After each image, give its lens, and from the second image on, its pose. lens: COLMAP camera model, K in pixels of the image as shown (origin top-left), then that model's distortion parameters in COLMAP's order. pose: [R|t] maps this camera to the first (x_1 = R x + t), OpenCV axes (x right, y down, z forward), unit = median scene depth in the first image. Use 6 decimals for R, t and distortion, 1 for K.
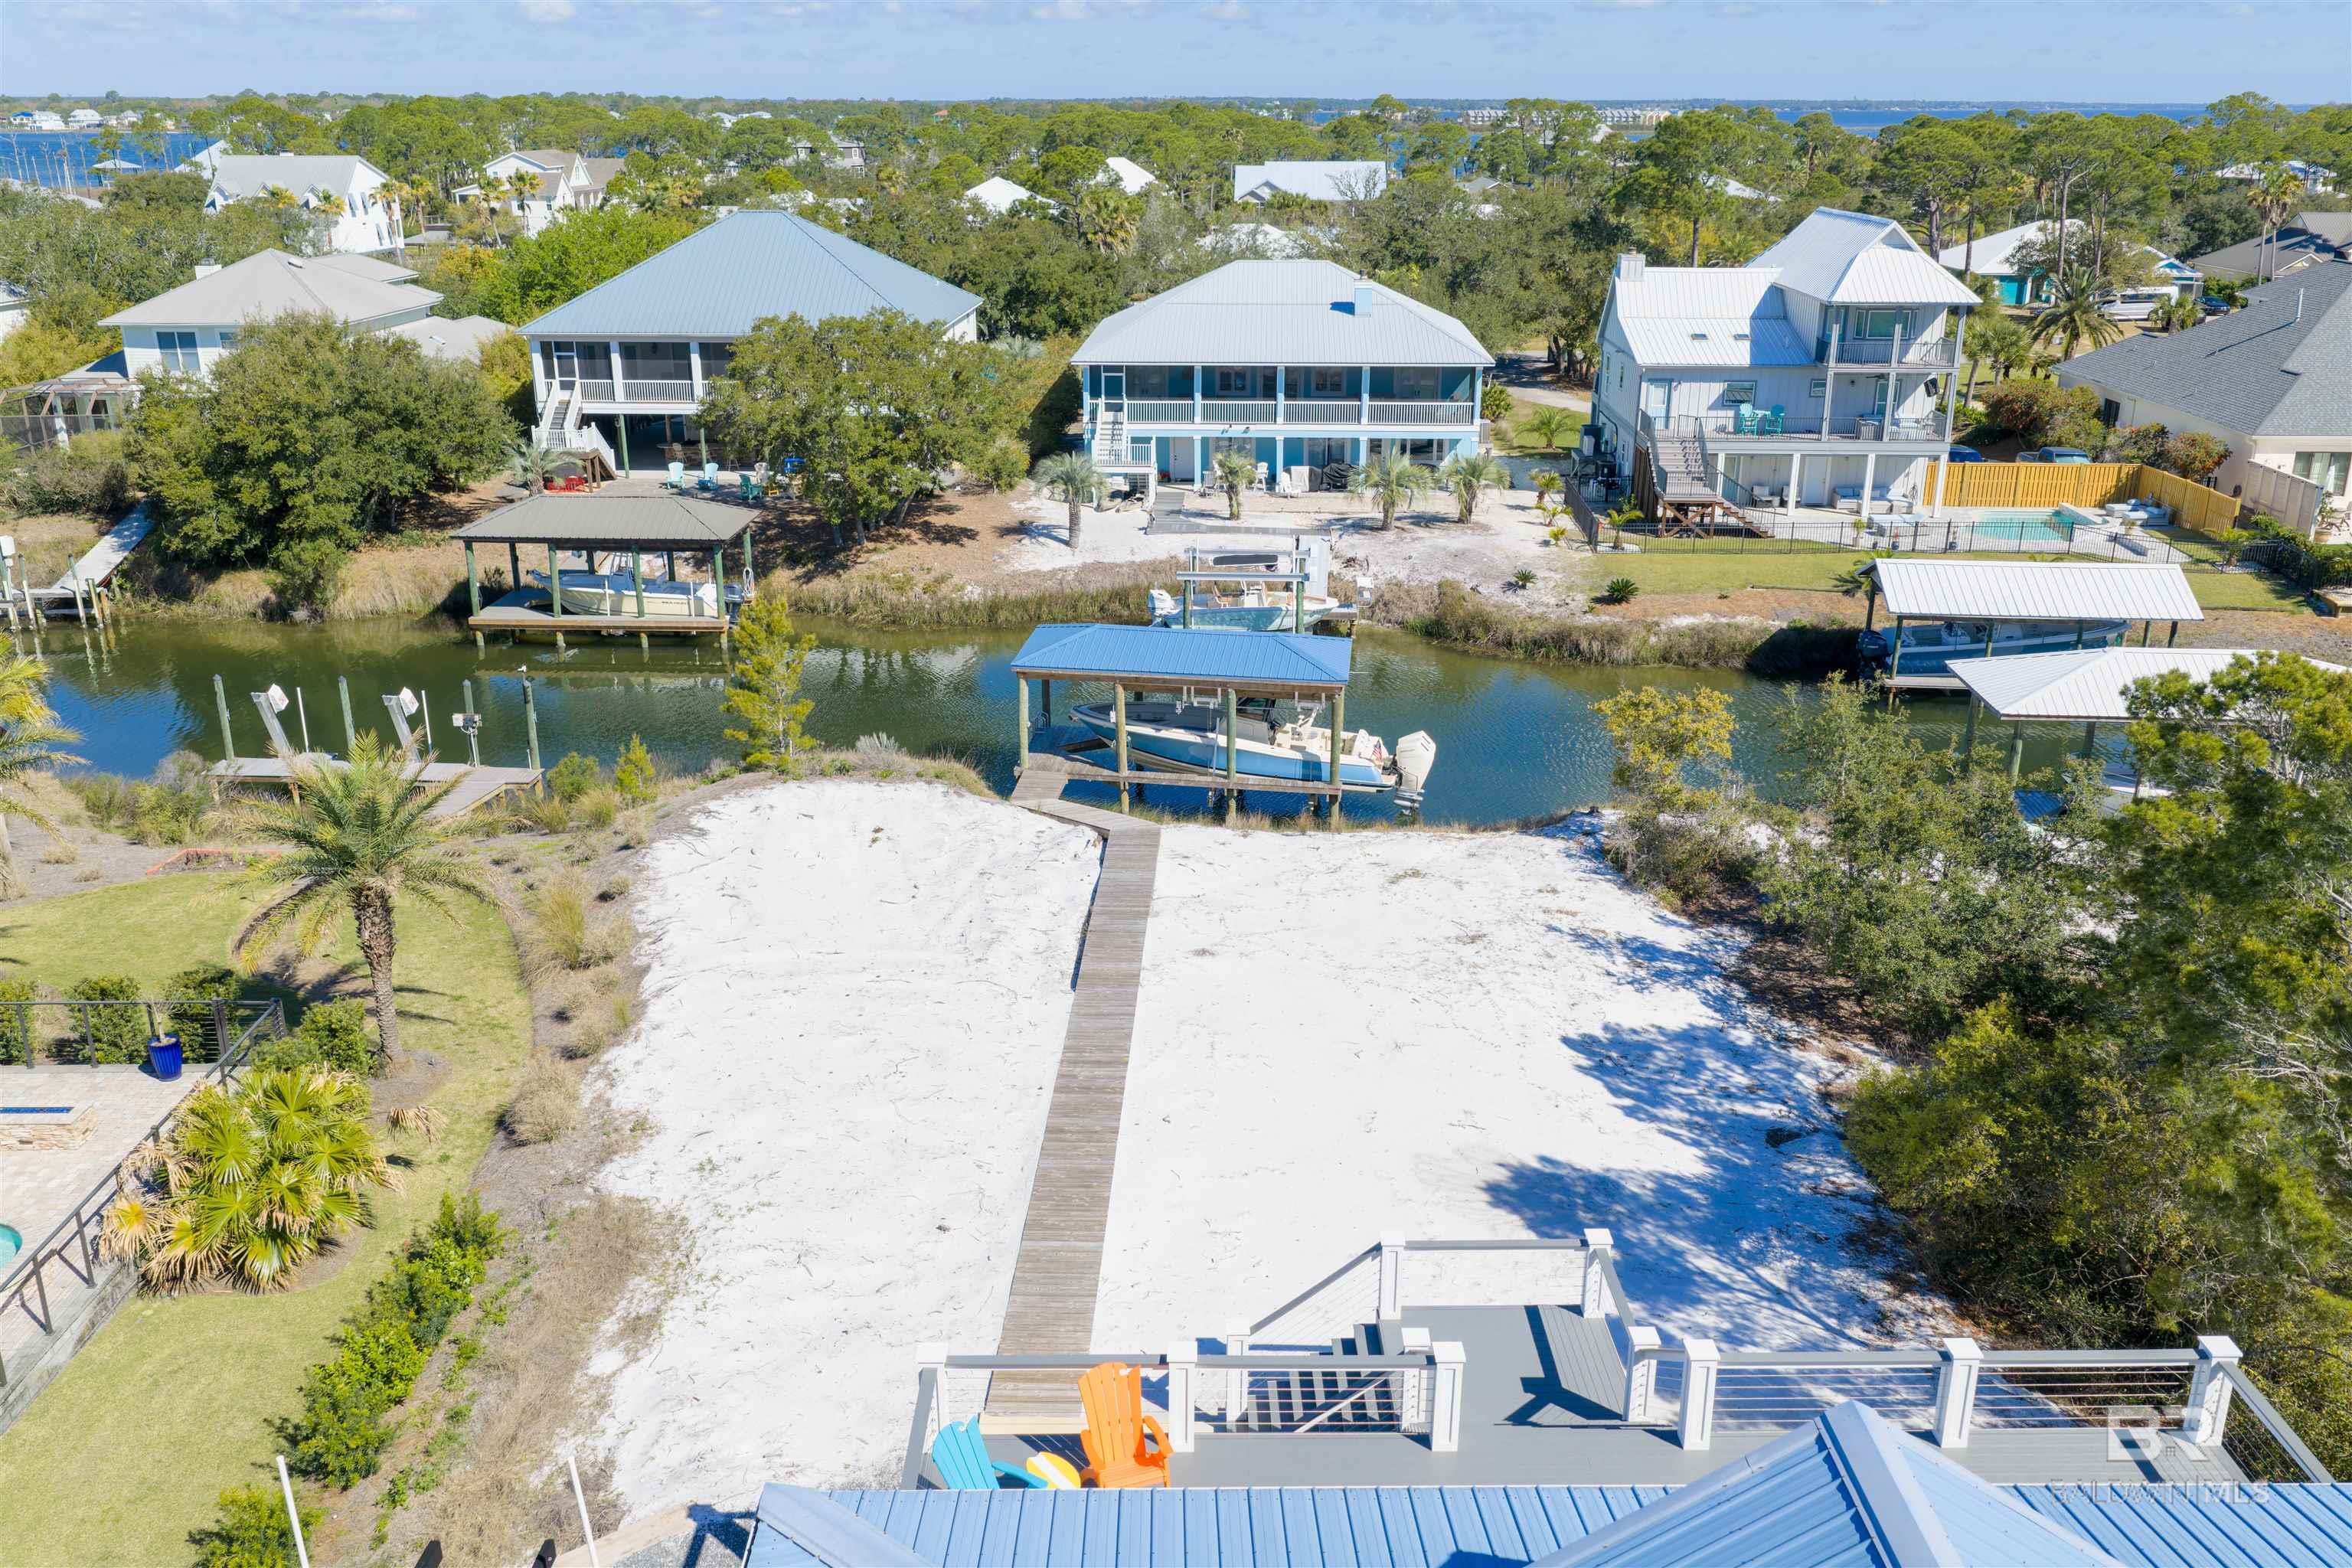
lens RADIAL K [[1982.0, 0, 1176.0], [0, 1982.0, 784.0], [0, 0, 1]] dist [0.016729, -0.020362]
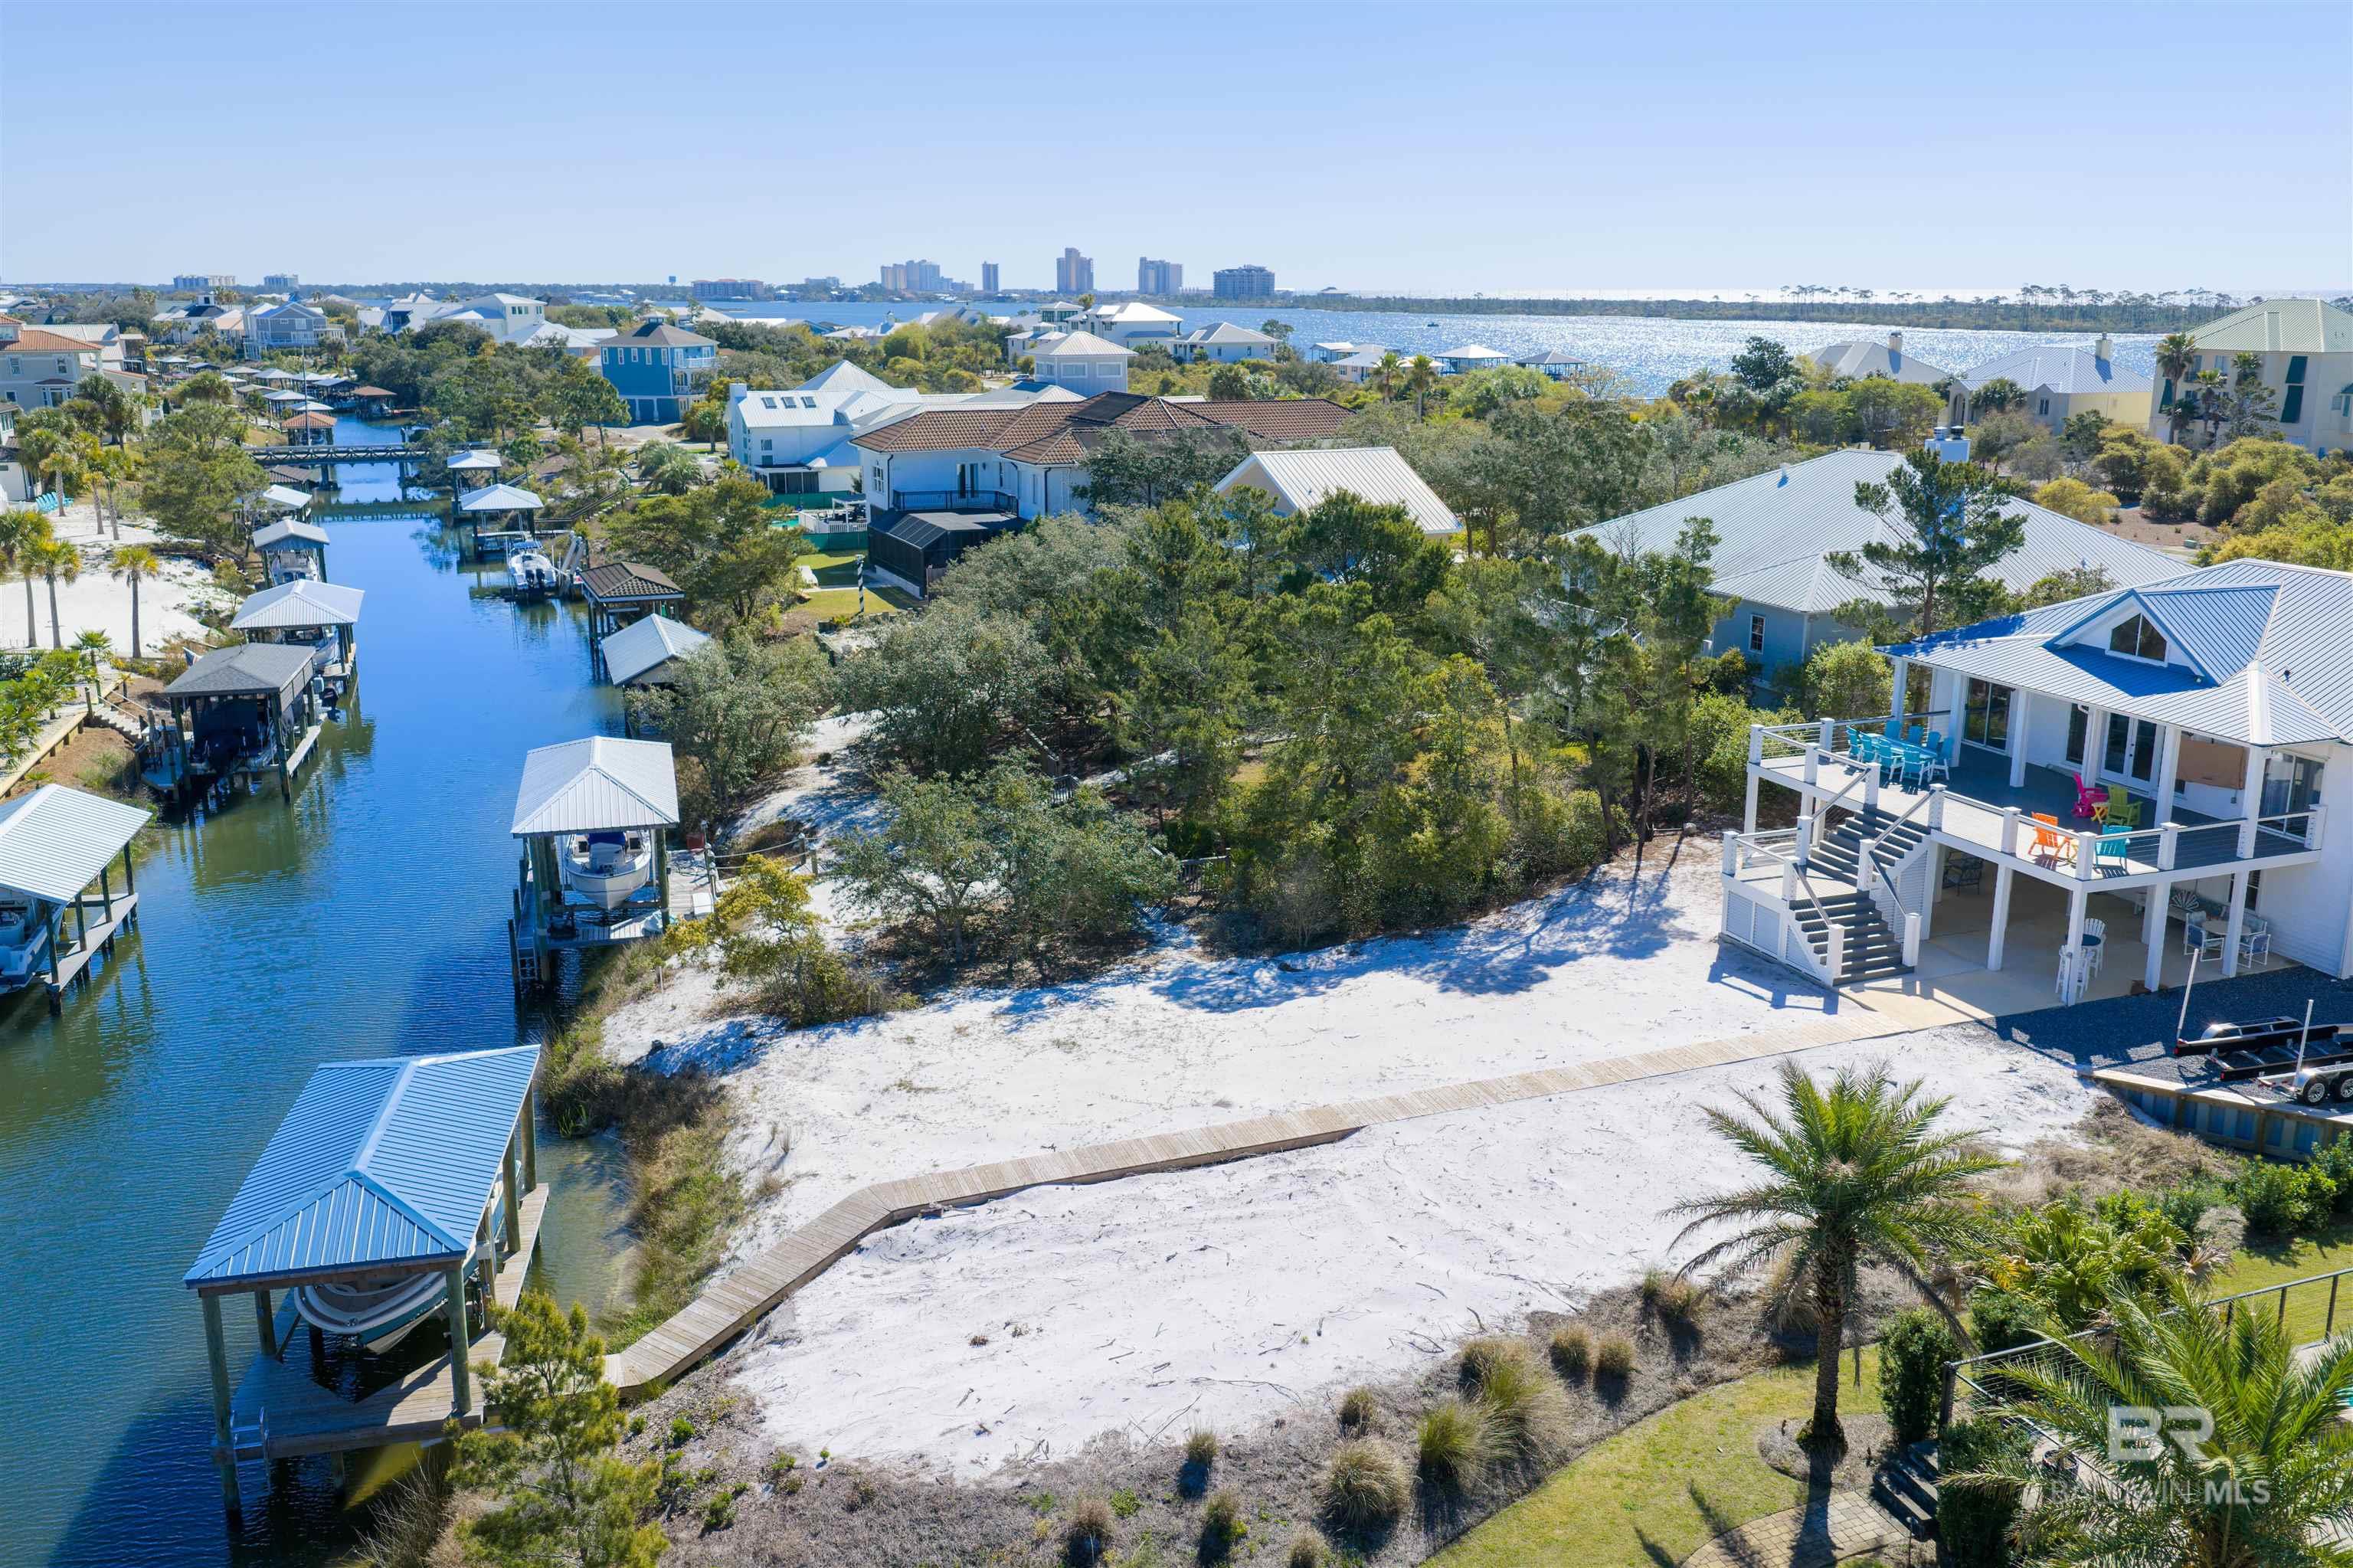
lens RADIAL K [[1982.9, 0, 1176.5], [0, 1982.9, 784.0], [0, 0, 1]] dist [0.016729, -0.020362]
pose [[-0.326613, -0.229536, 0.916862, -0.450142], [0.305337, 0.892424, 0.332188, -0.211946], [-0.894479, 0.388449, -0.221392, 0.578740]]
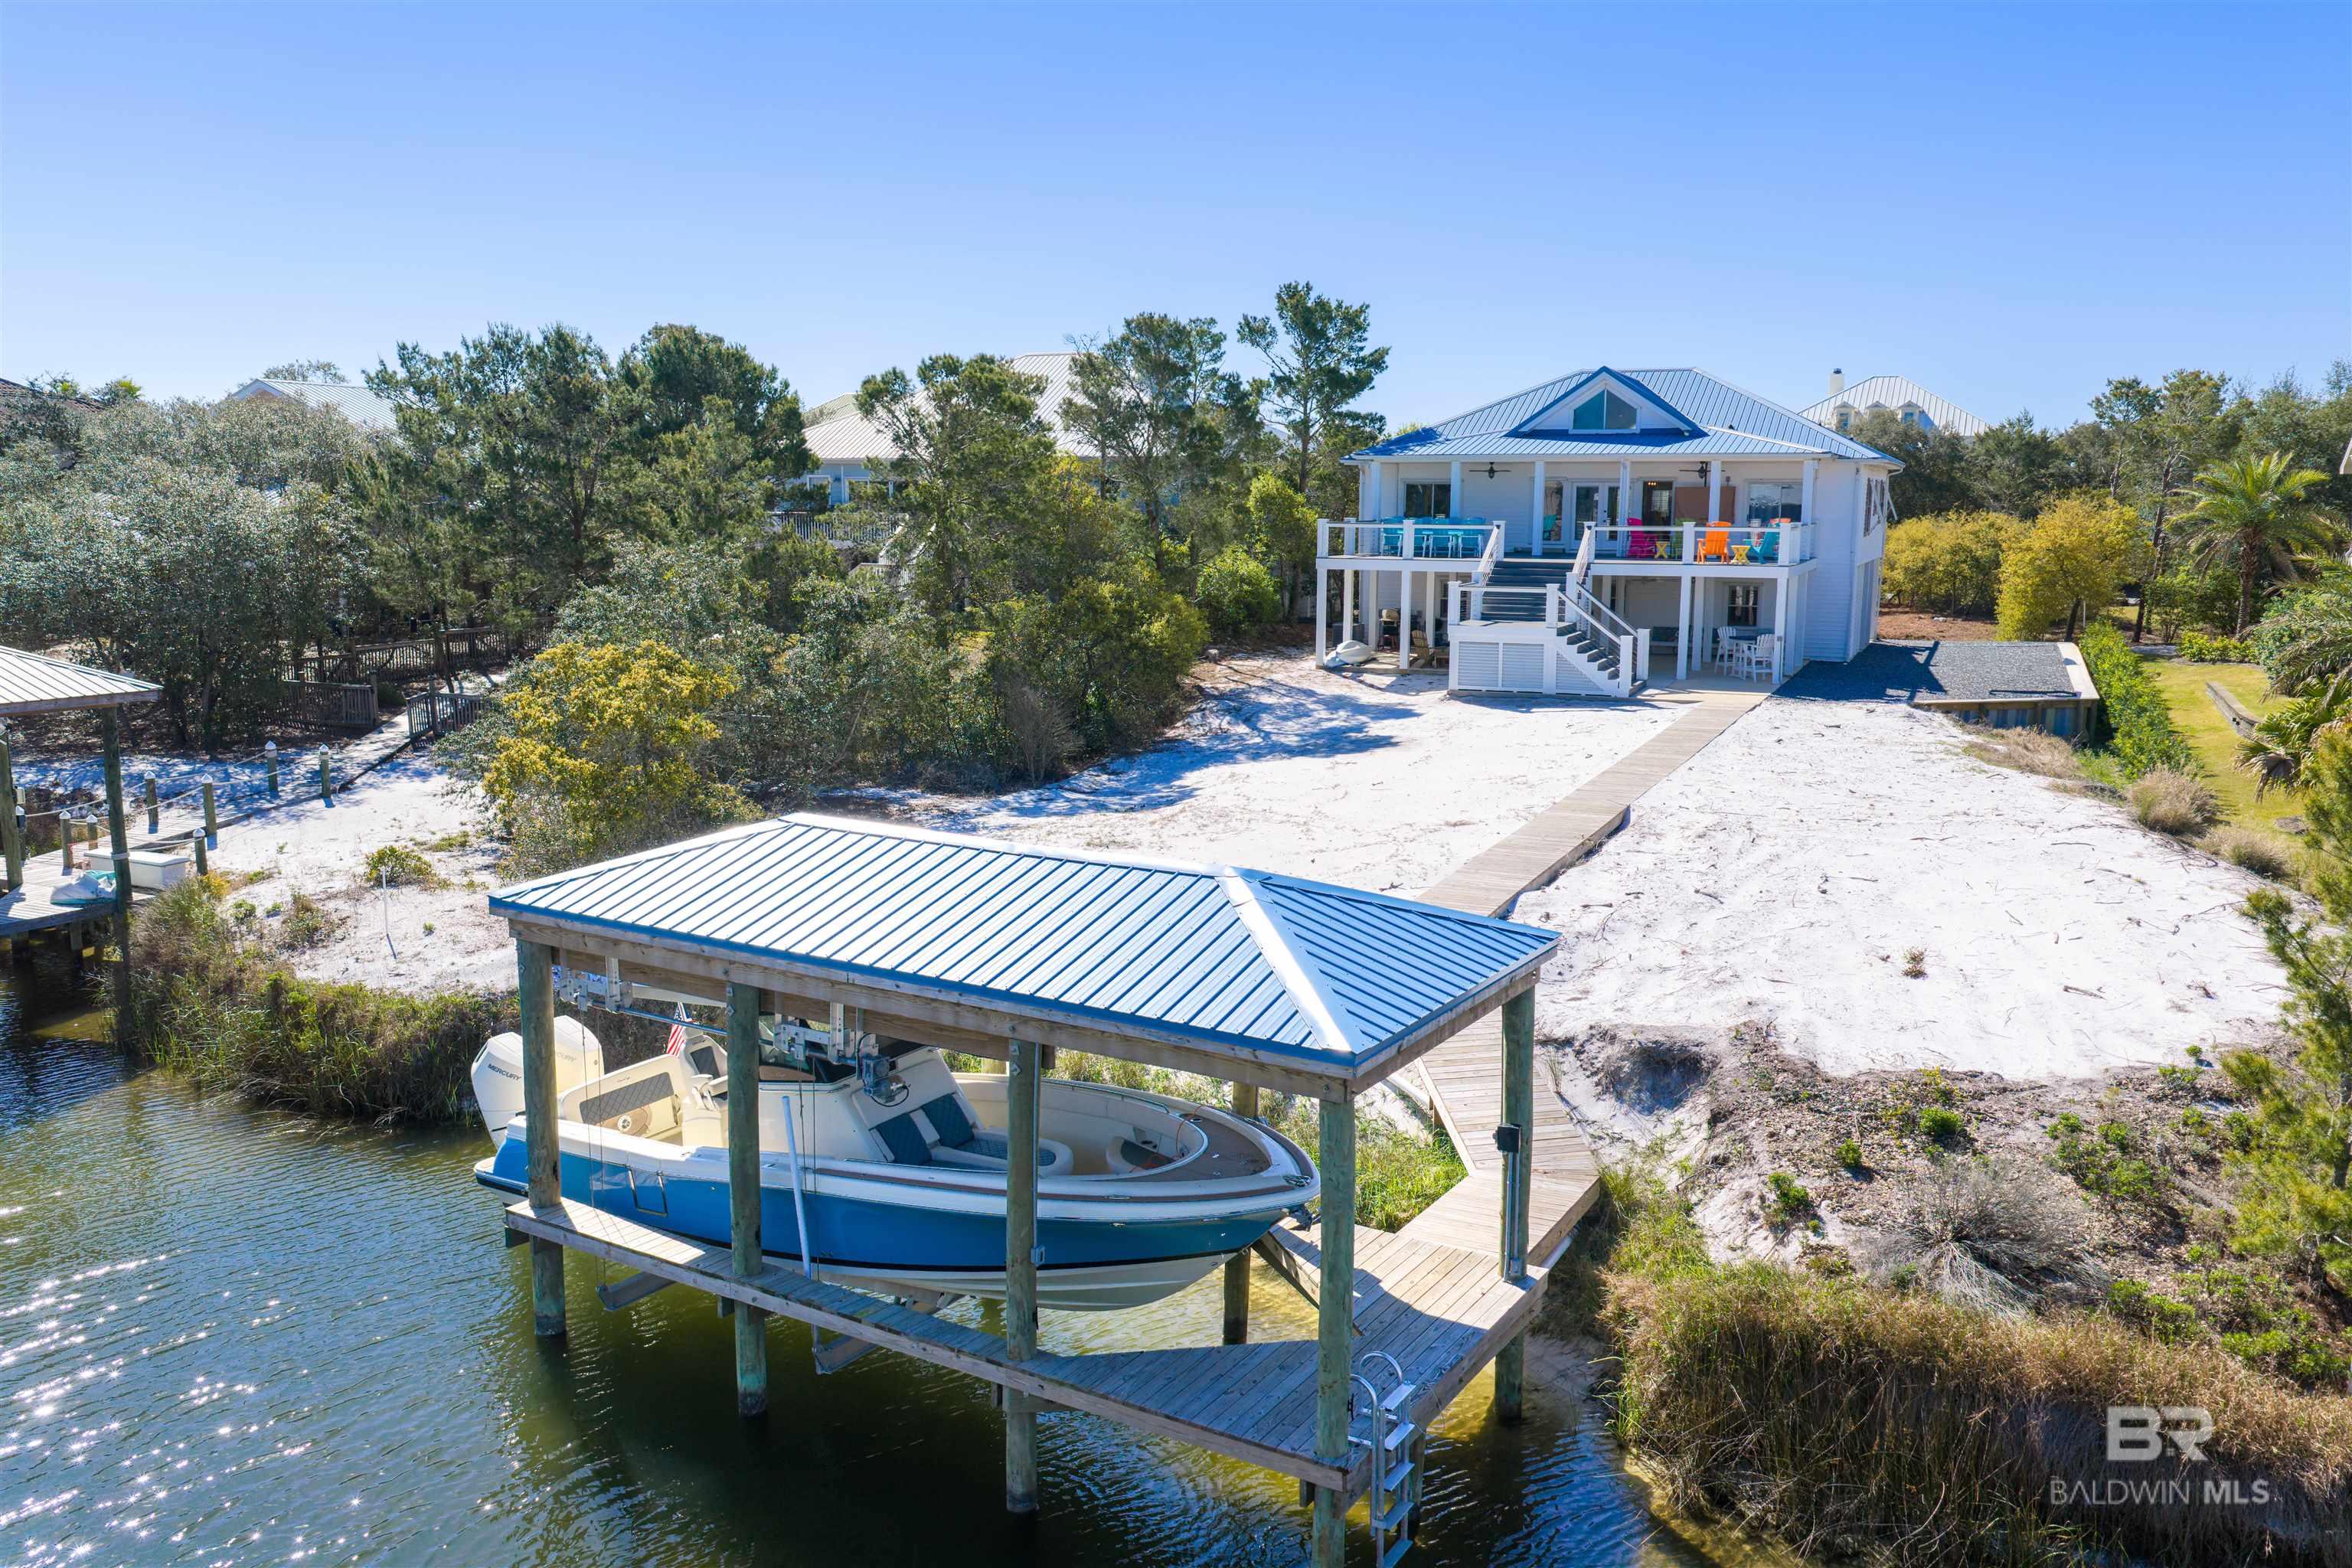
lens RADIAL K [[1935.3, 0, 1176.0], [0, 1935.3, 784.0], [0, 0, 1]] dist [0.005923, -0.002342]
pose [[-0.909357, -0.067840, 0.410447, -0.103454], [0.127328, 0.893881, 0.429843, -0.145983], [-0.396052, 0.443142, -0.804219, 0.828092]]
